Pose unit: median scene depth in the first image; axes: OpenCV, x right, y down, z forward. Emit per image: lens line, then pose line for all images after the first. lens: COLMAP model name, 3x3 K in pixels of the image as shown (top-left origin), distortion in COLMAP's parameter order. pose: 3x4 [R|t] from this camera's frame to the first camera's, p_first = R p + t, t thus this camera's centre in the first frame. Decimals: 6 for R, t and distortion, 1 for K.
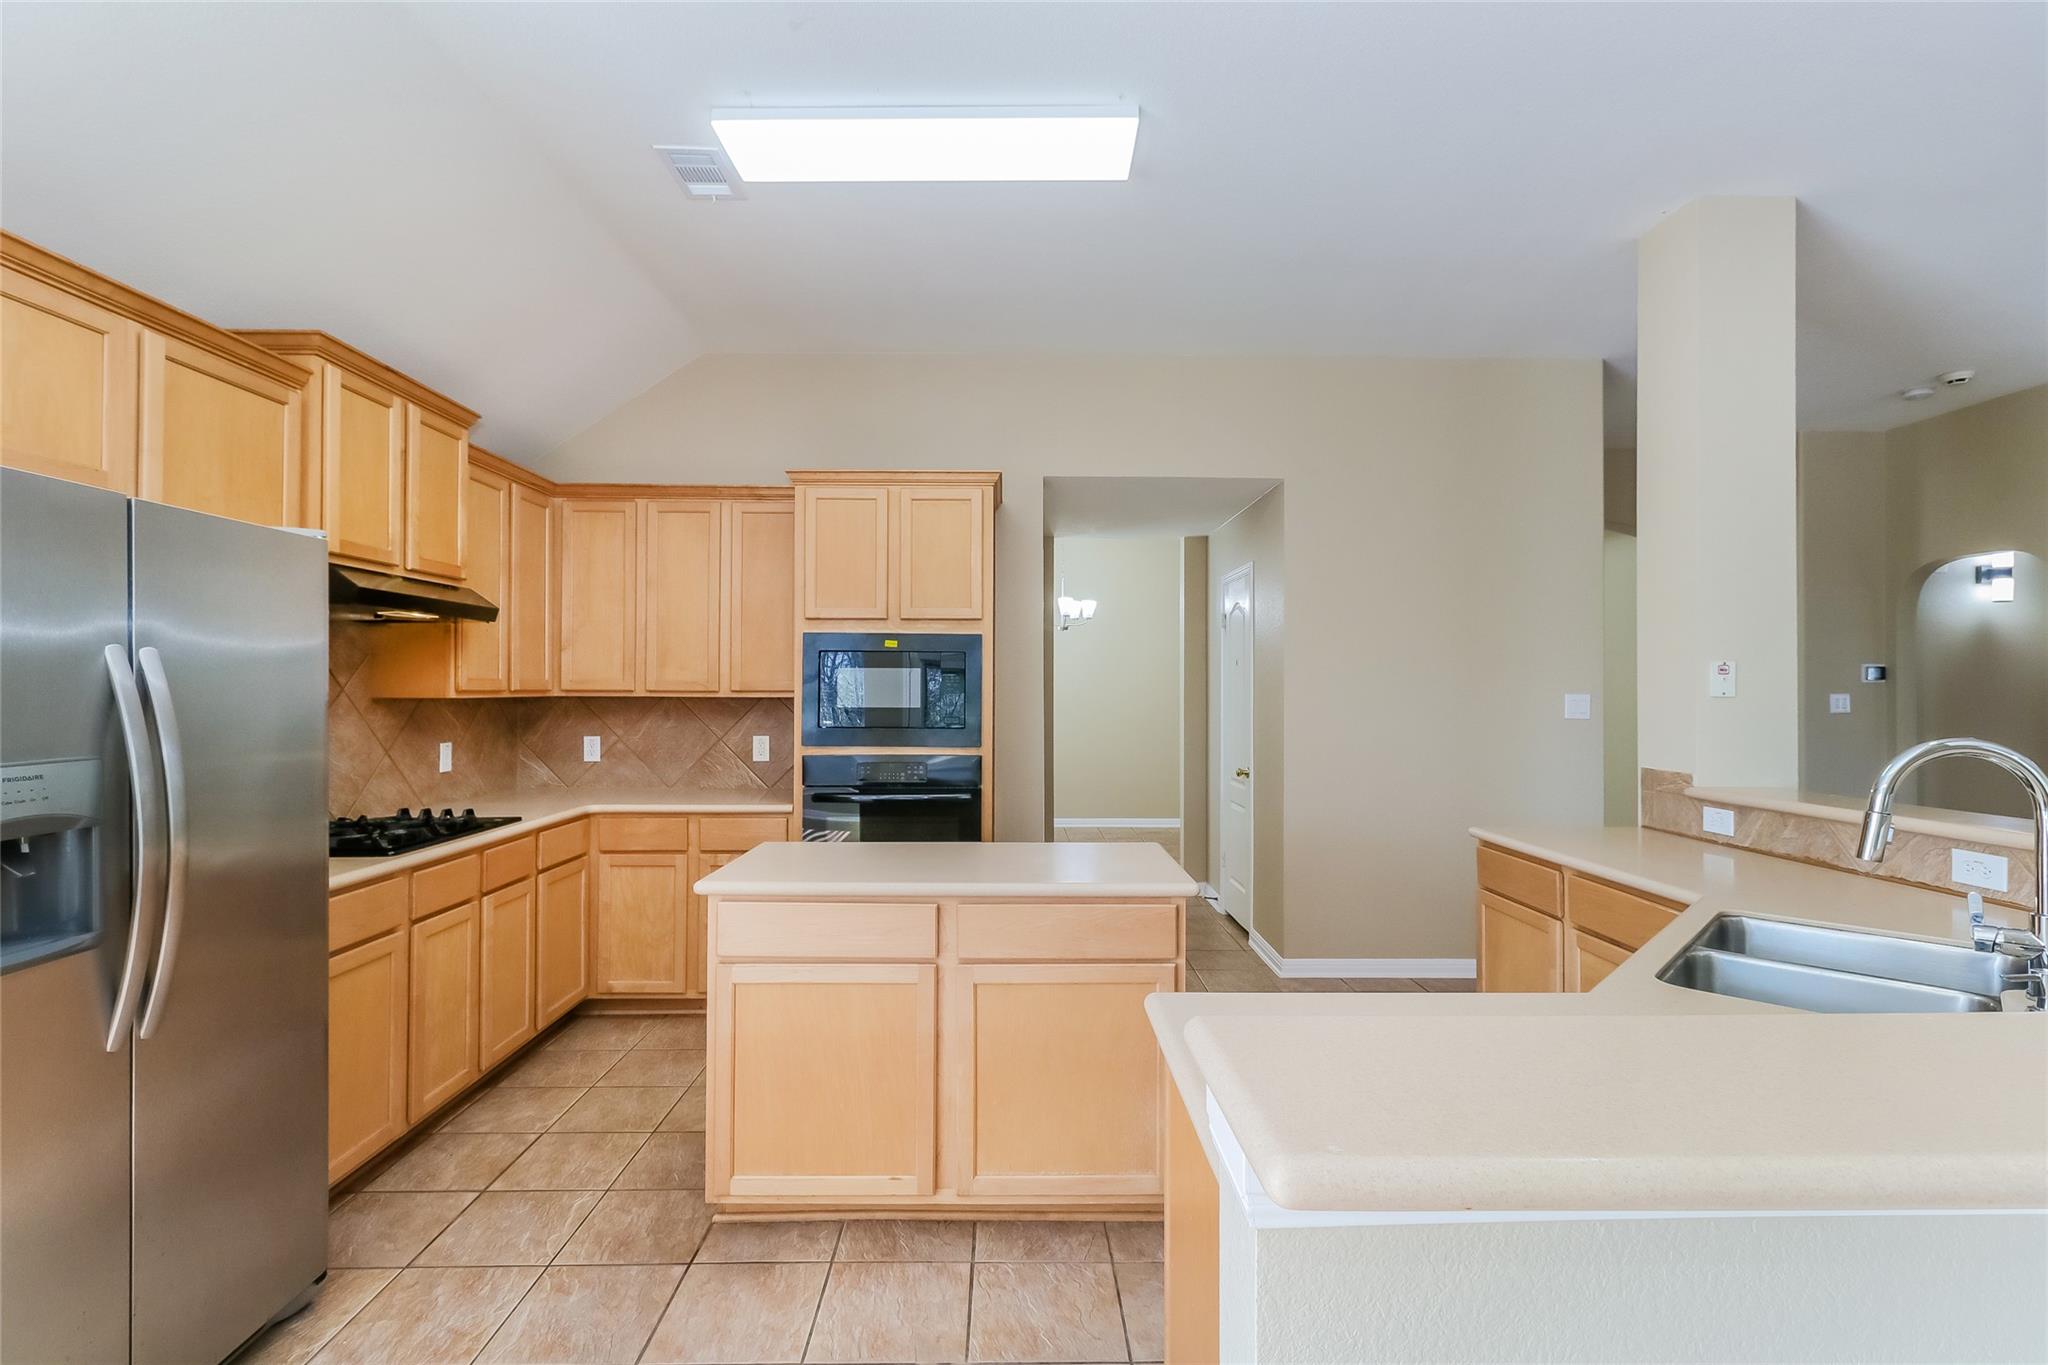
lens RADIAL K [[946.0, 0, 1024.7], [0, 946.0, 678.8], [0, 0, 1]] dist [0.004543, -0.000632]
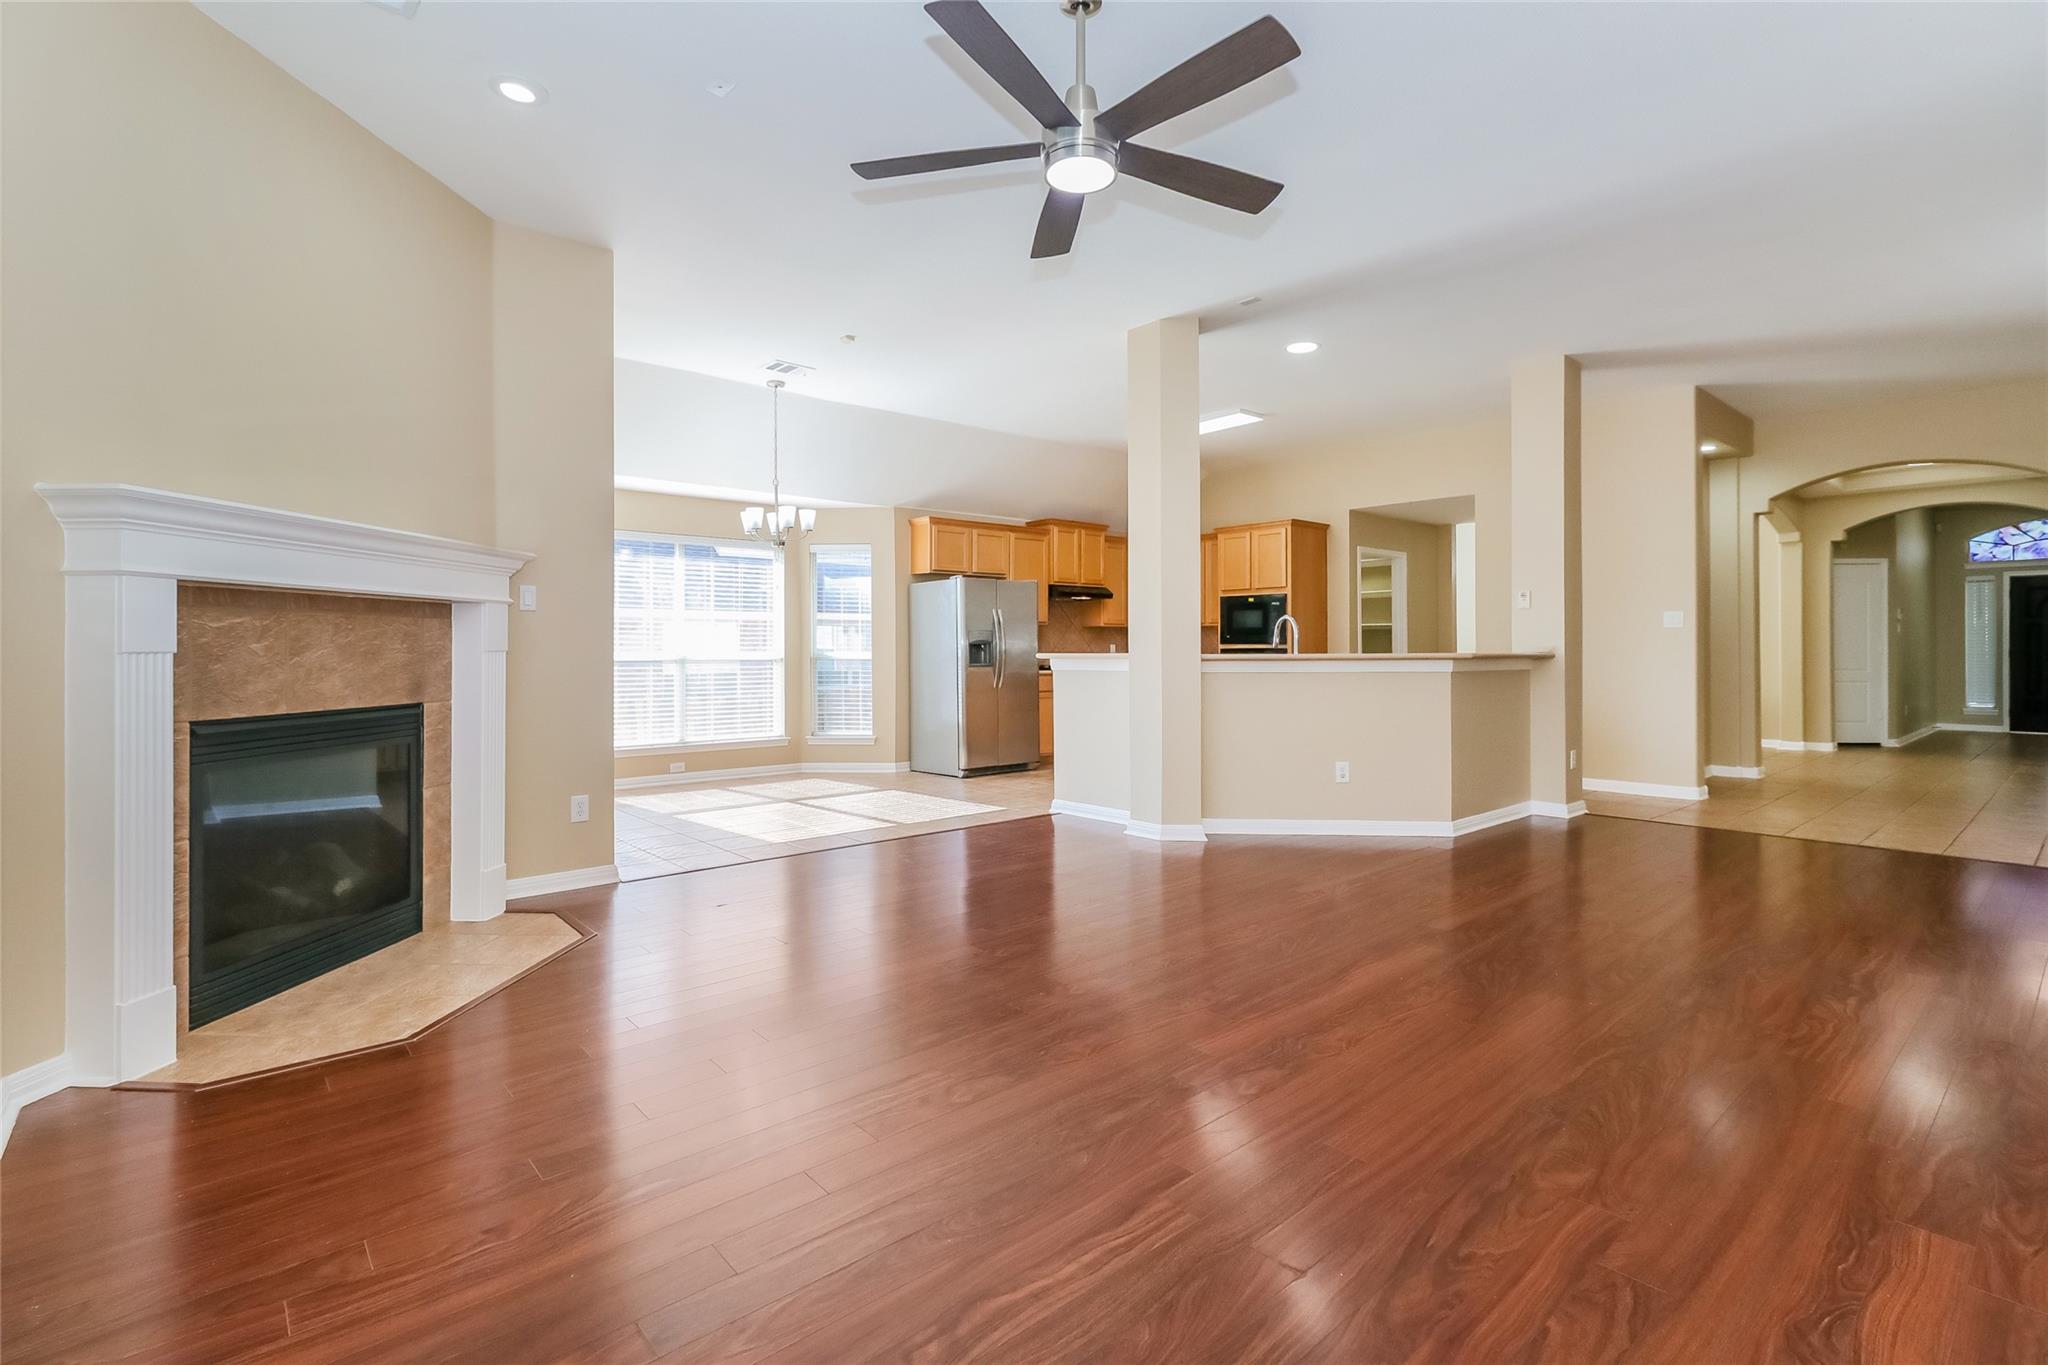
lens RADIAL K [[946.0, 0, 1022.8], [0, 946.0, 669.5], [0, 0, 1]] dist [0.004543, -0.000632]
pose [[0.647585, 0.012169, -0.761896, 1.421448], [0.007749, 0.999716, 0.022554, 0.086283], [0.761954, -0.020510, 0.647306, -1.035450]]
